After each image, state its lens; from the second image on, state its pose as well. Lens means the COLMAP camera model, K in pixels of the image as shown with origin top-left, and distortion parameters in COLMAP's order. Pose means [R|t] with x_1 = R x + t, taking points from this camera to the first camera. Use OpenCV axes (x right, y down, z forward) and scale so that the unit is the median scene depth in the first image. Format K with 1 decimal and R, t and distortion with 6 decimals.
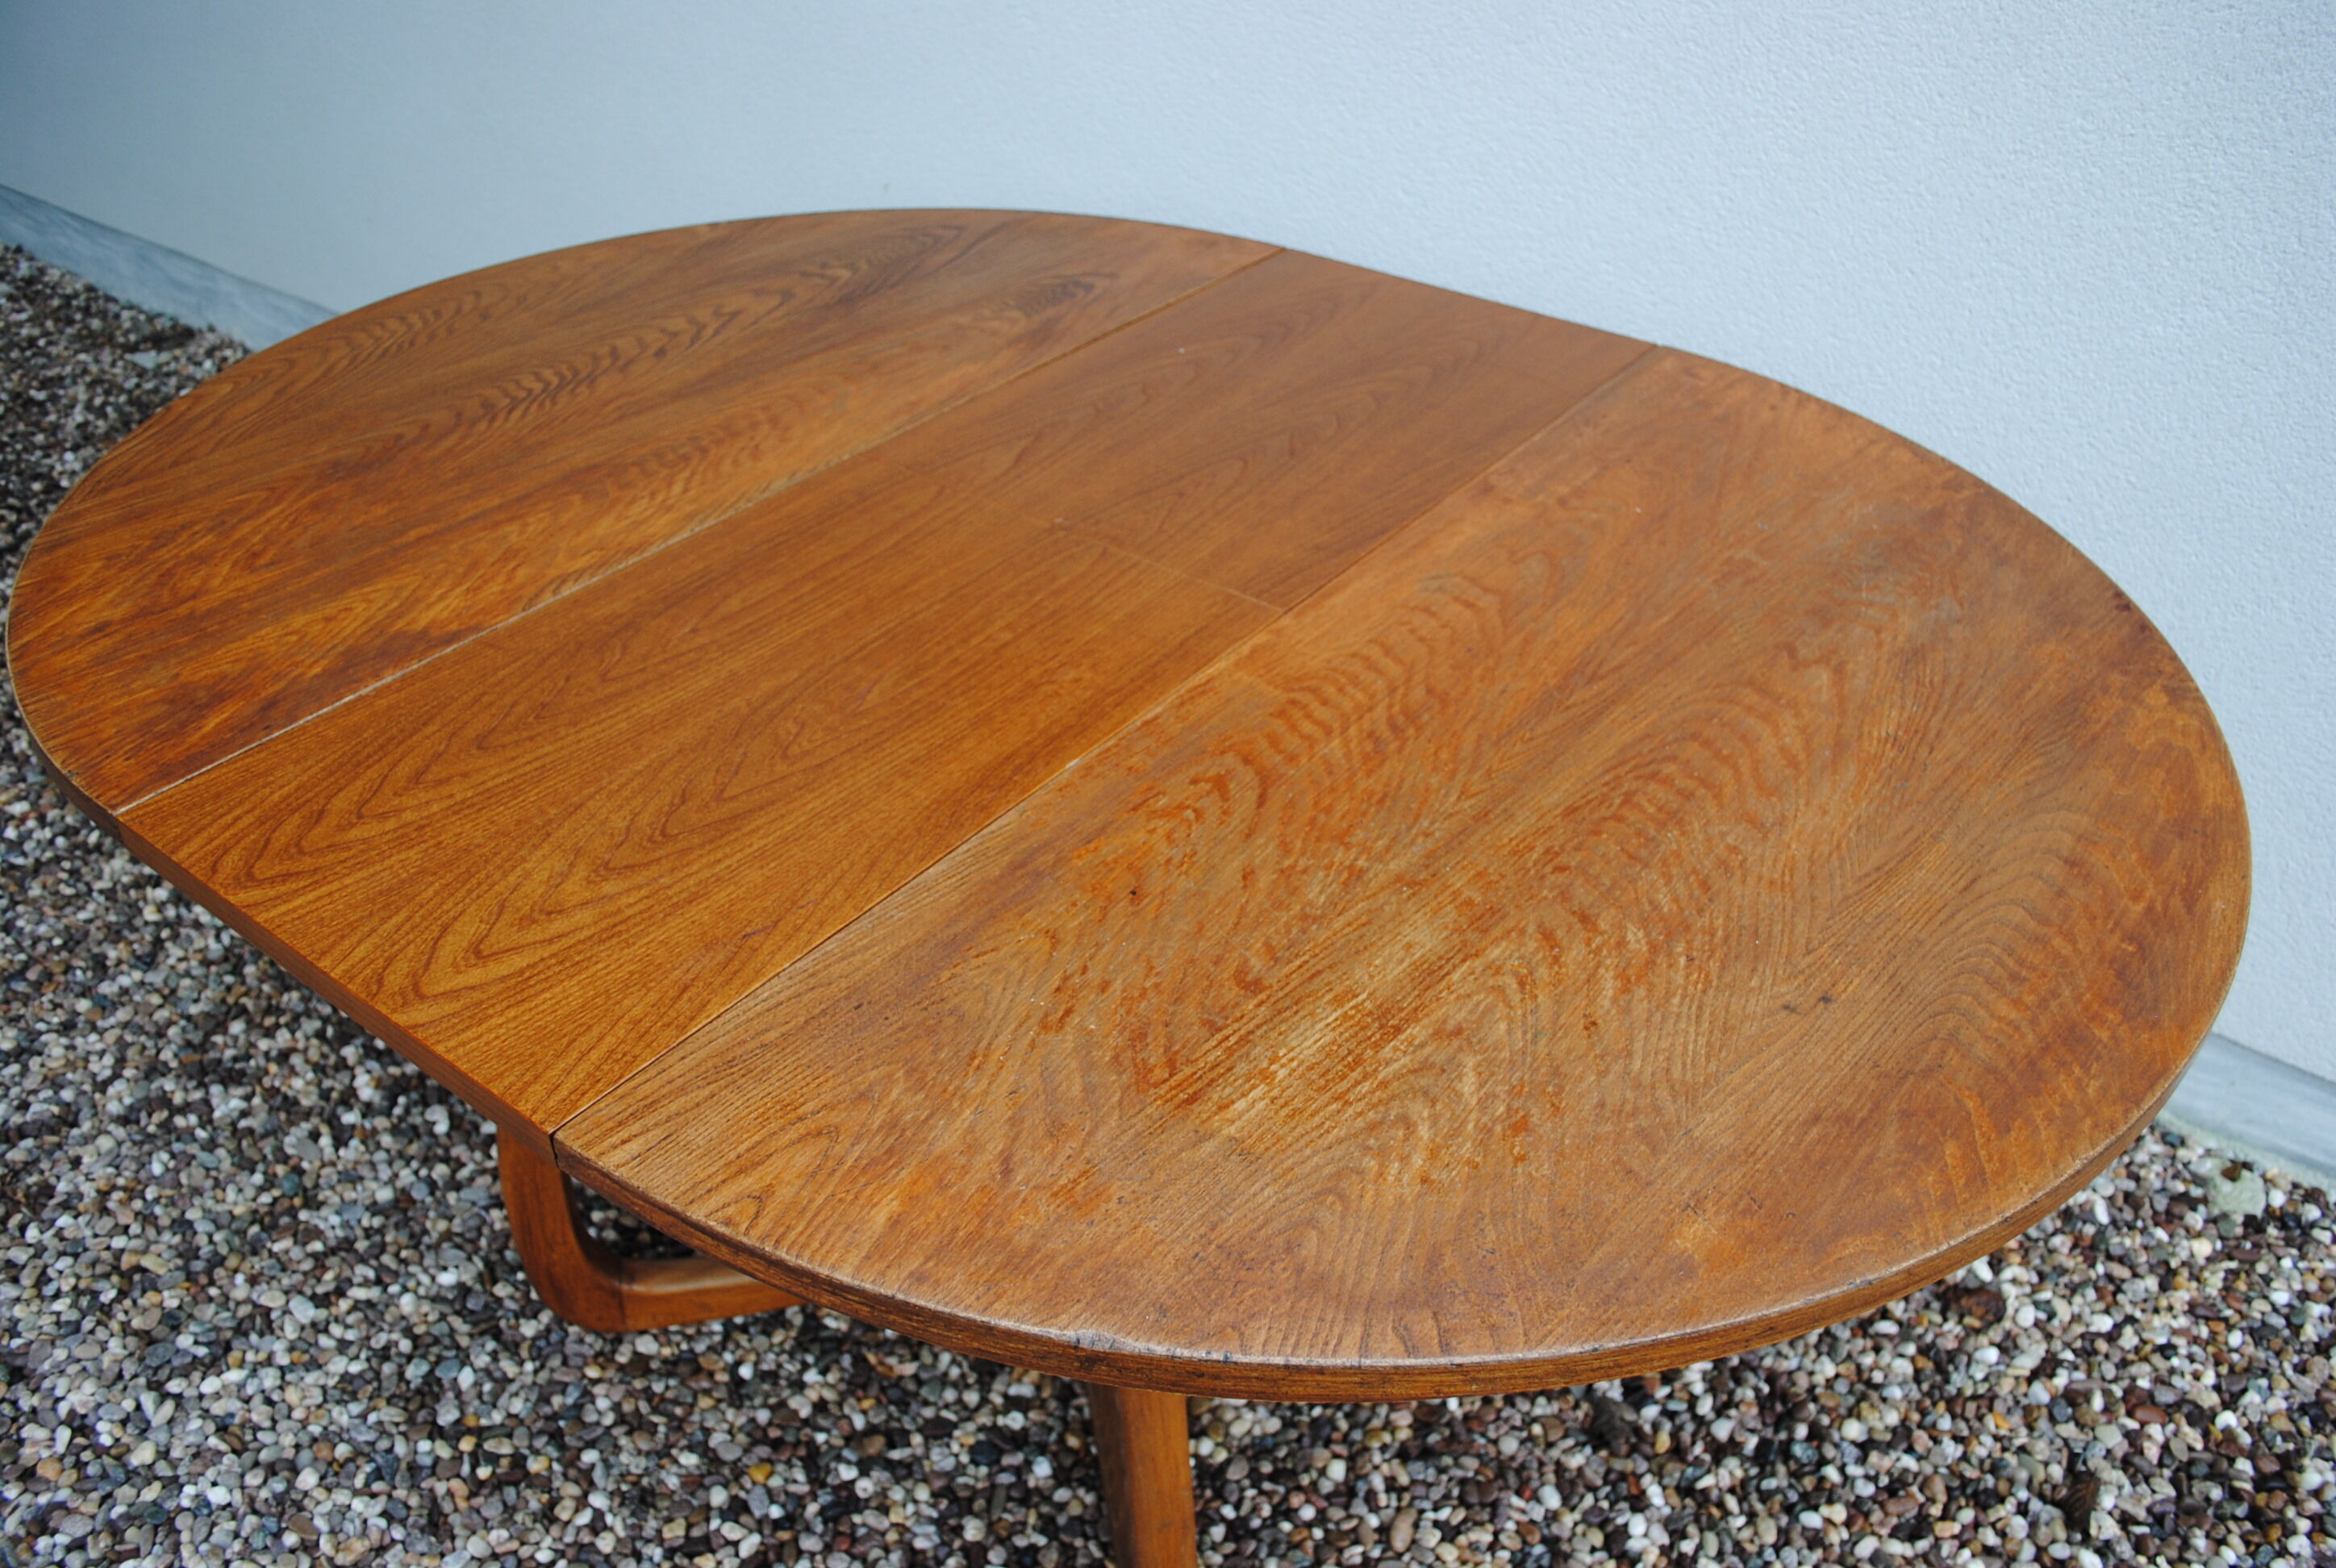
lens RADIAL K [[1844.0, 0, 1192.7], [0, 1844.0, 772.9], [0, 0, 1]] dist [-0.088008, 0.019413]
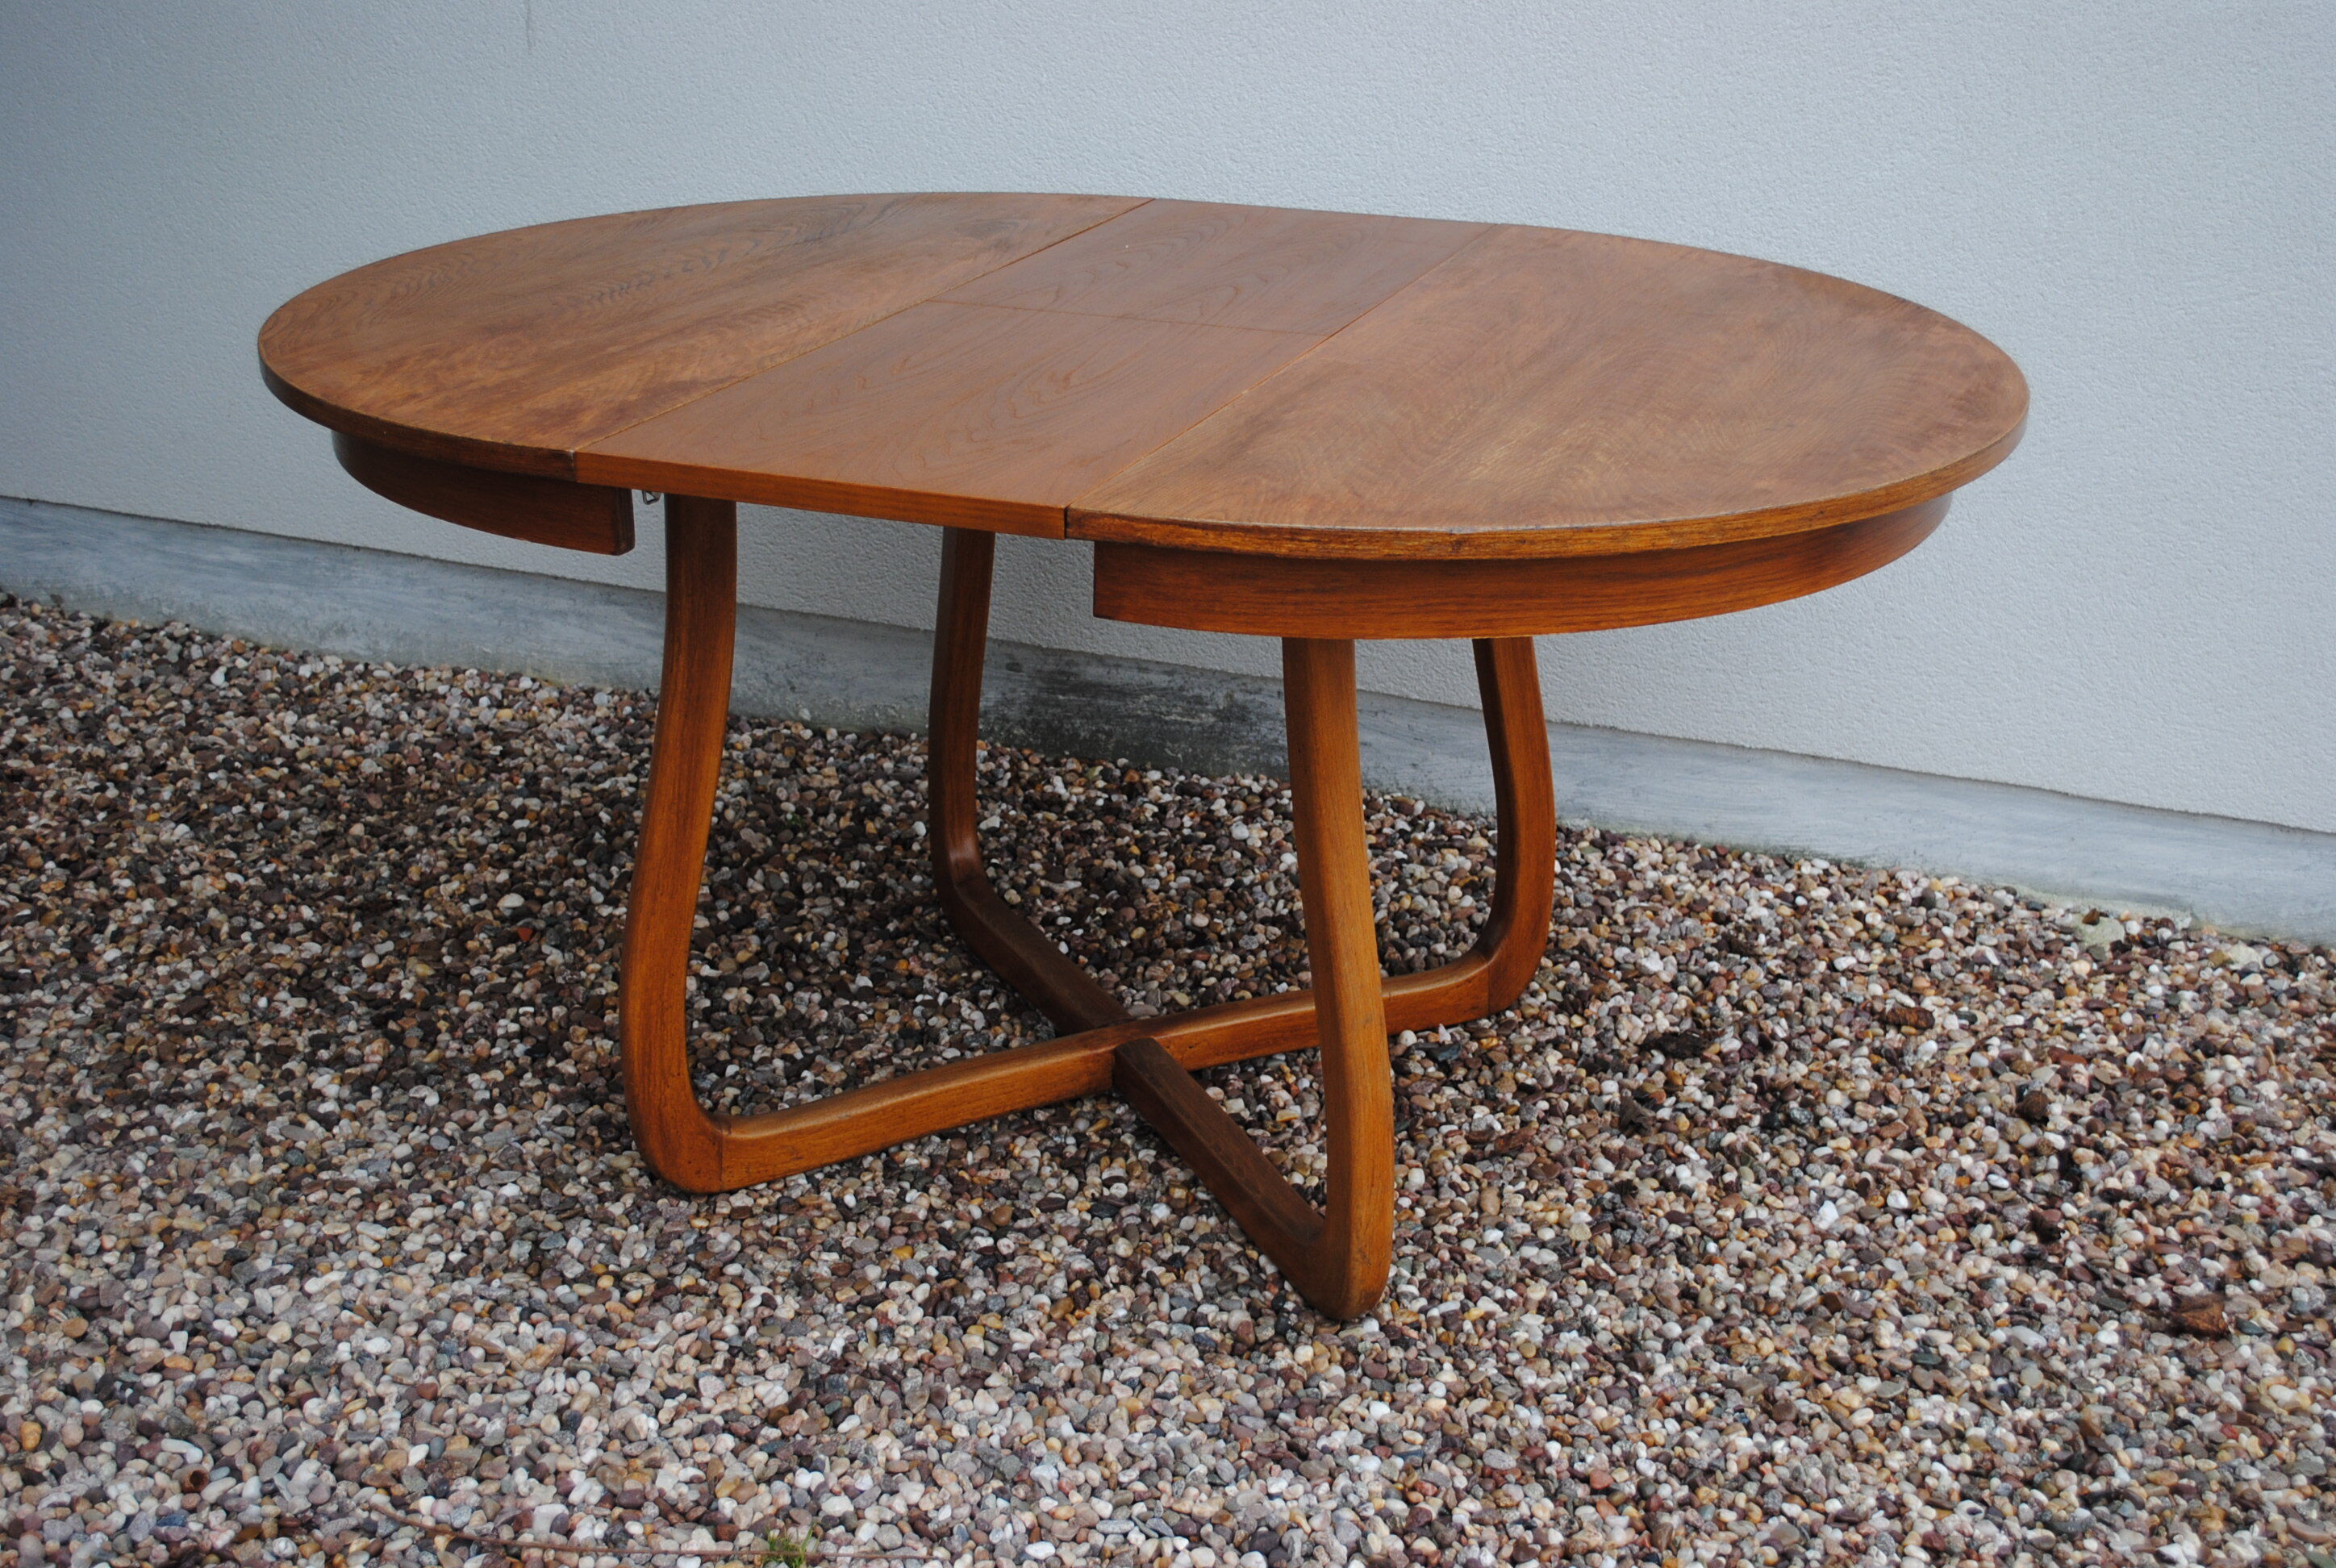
lens RADIAL K [[2699.4, 0, 1189.1], [0, 2699.4, 767.6], [0, 0, 1]] dist [-0.048959, 0.000000]
pose [[0.963130, -0.106268, 0.247158, -0.426196], [0.160237, 0.964547, -0.209698, 0.459156], [-0.216111, 0.241570, 0.946012, -0.567615]]
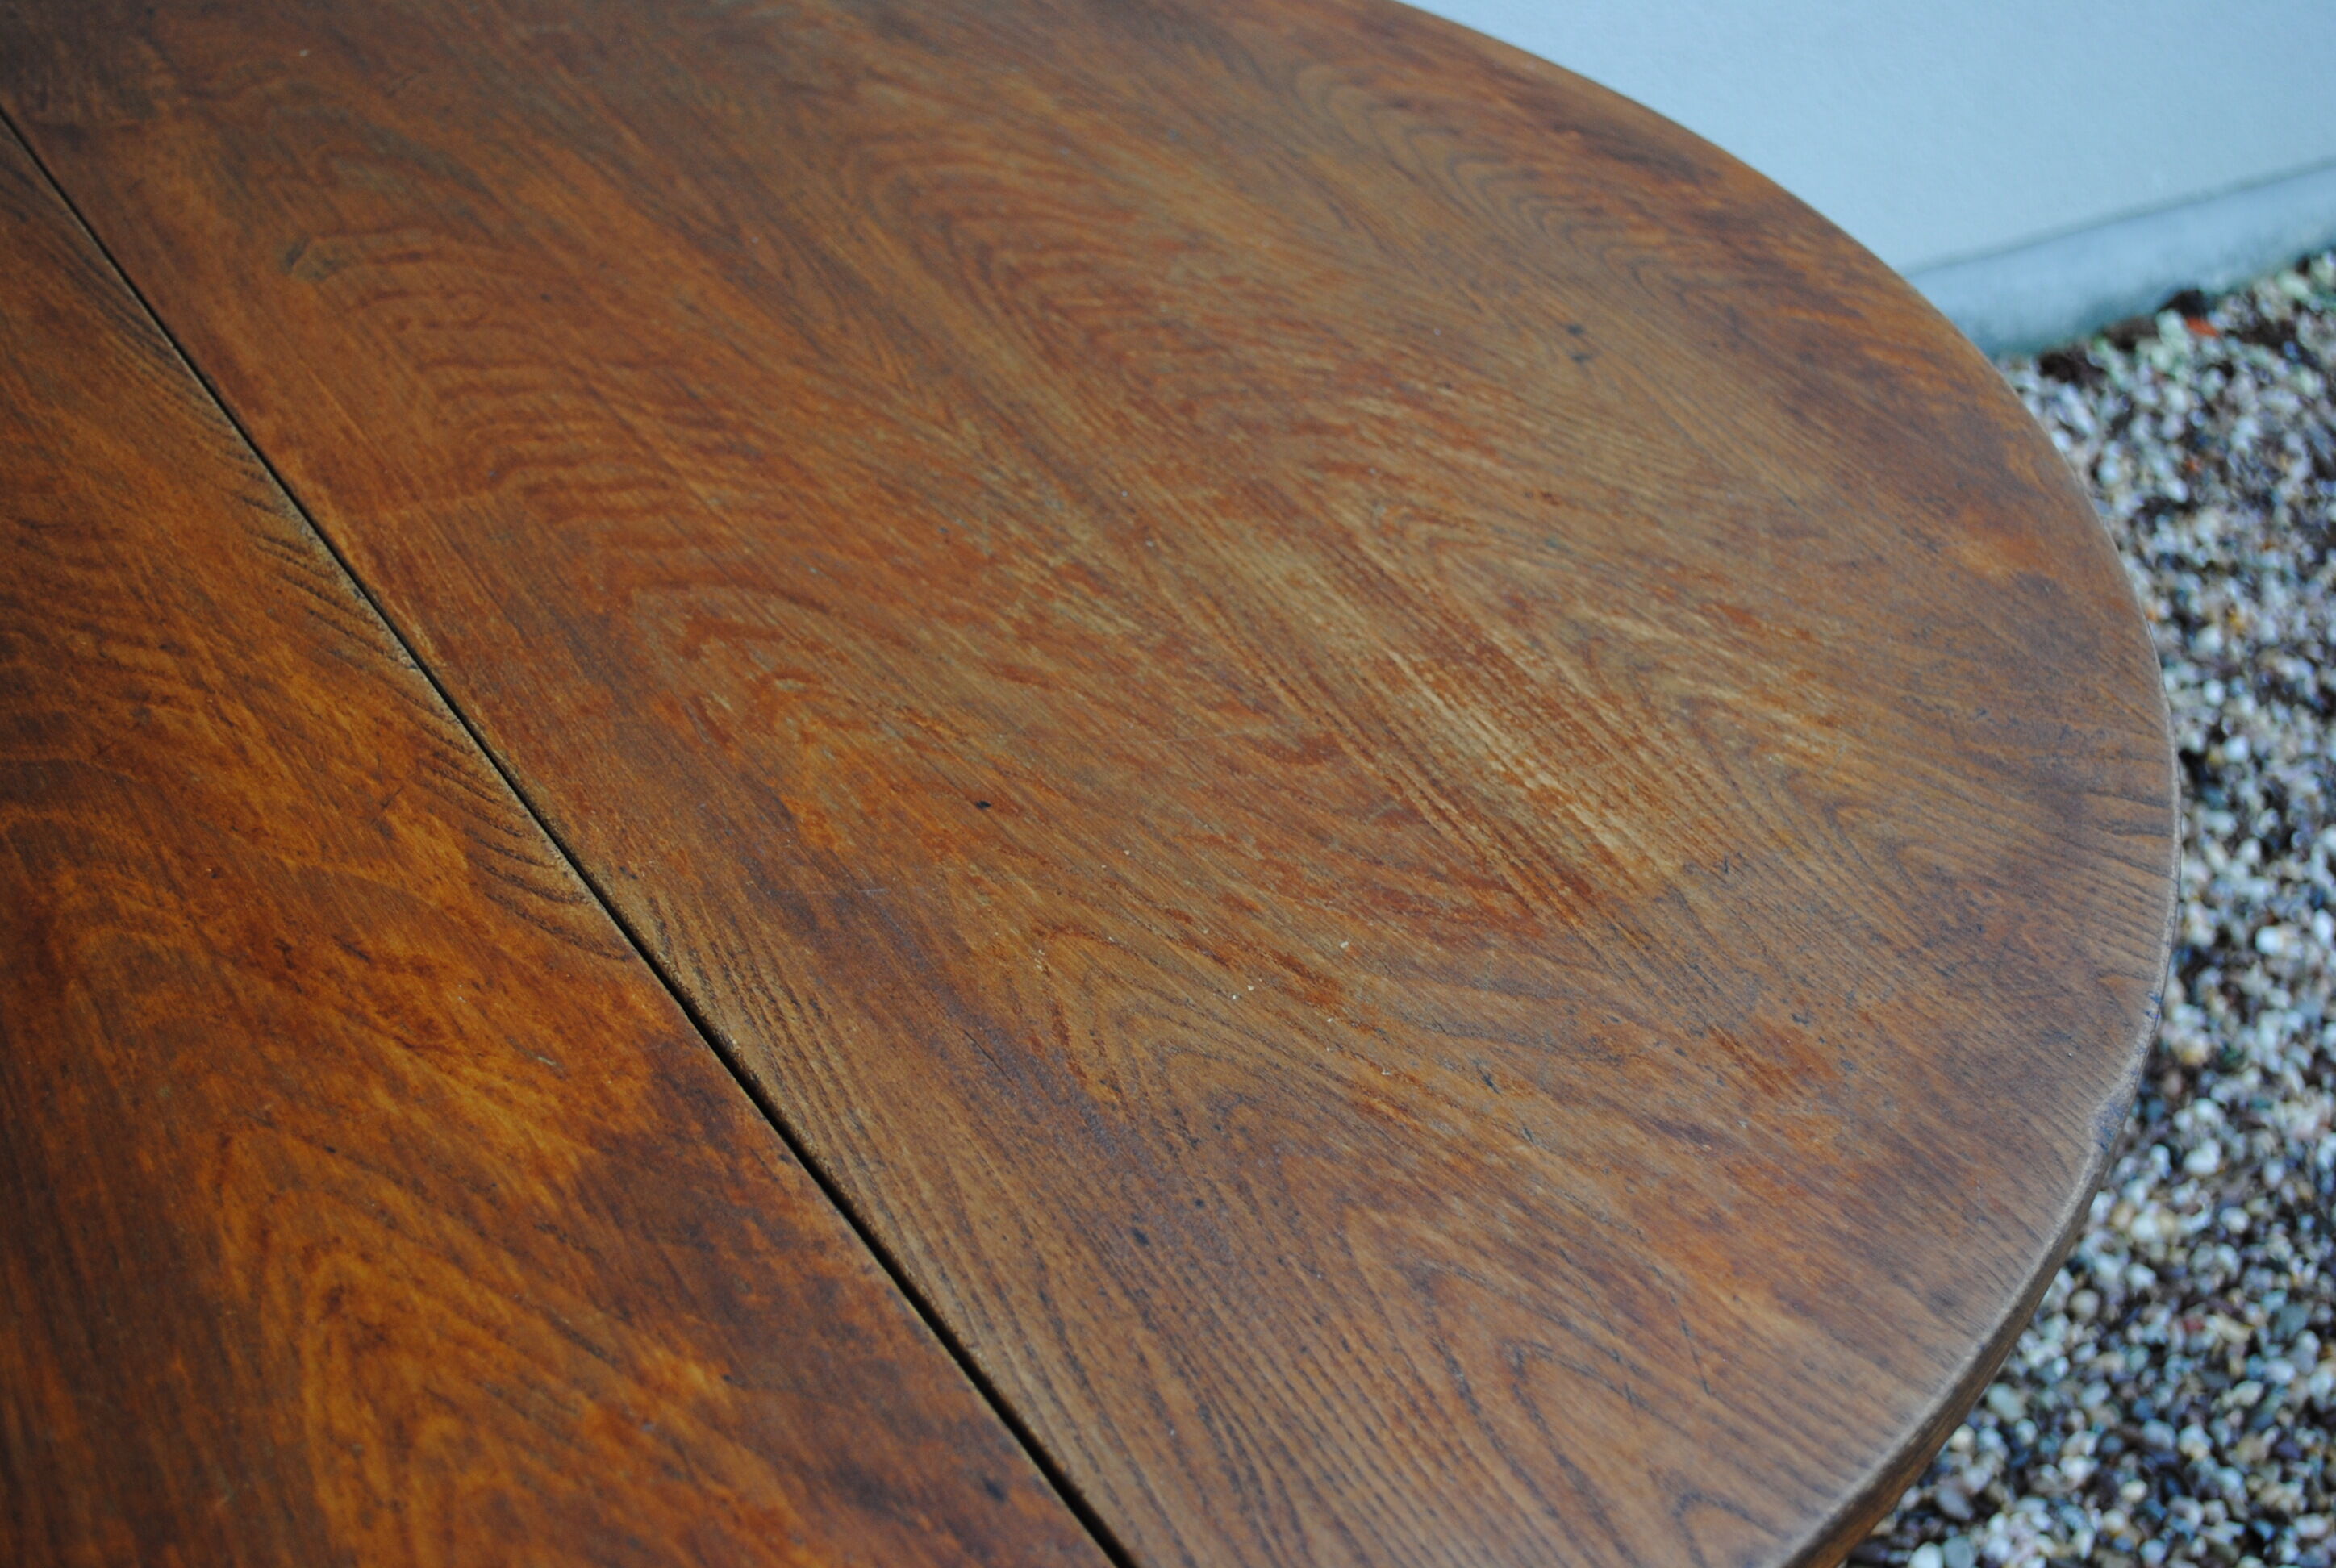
lens RADIAL K [[2742.1, 0, 1187.7], [0, 2742.1, 781.8], [0, 0, 1]] dist [-0.045600, 0.000000]
pose [[0.341915, -0.545390, 0.765274, -0.343514], [0.498744, 0.795514, 0.344109, -0.098893], [-0.796460, 0.264020, 0.544008, 0.337107]]
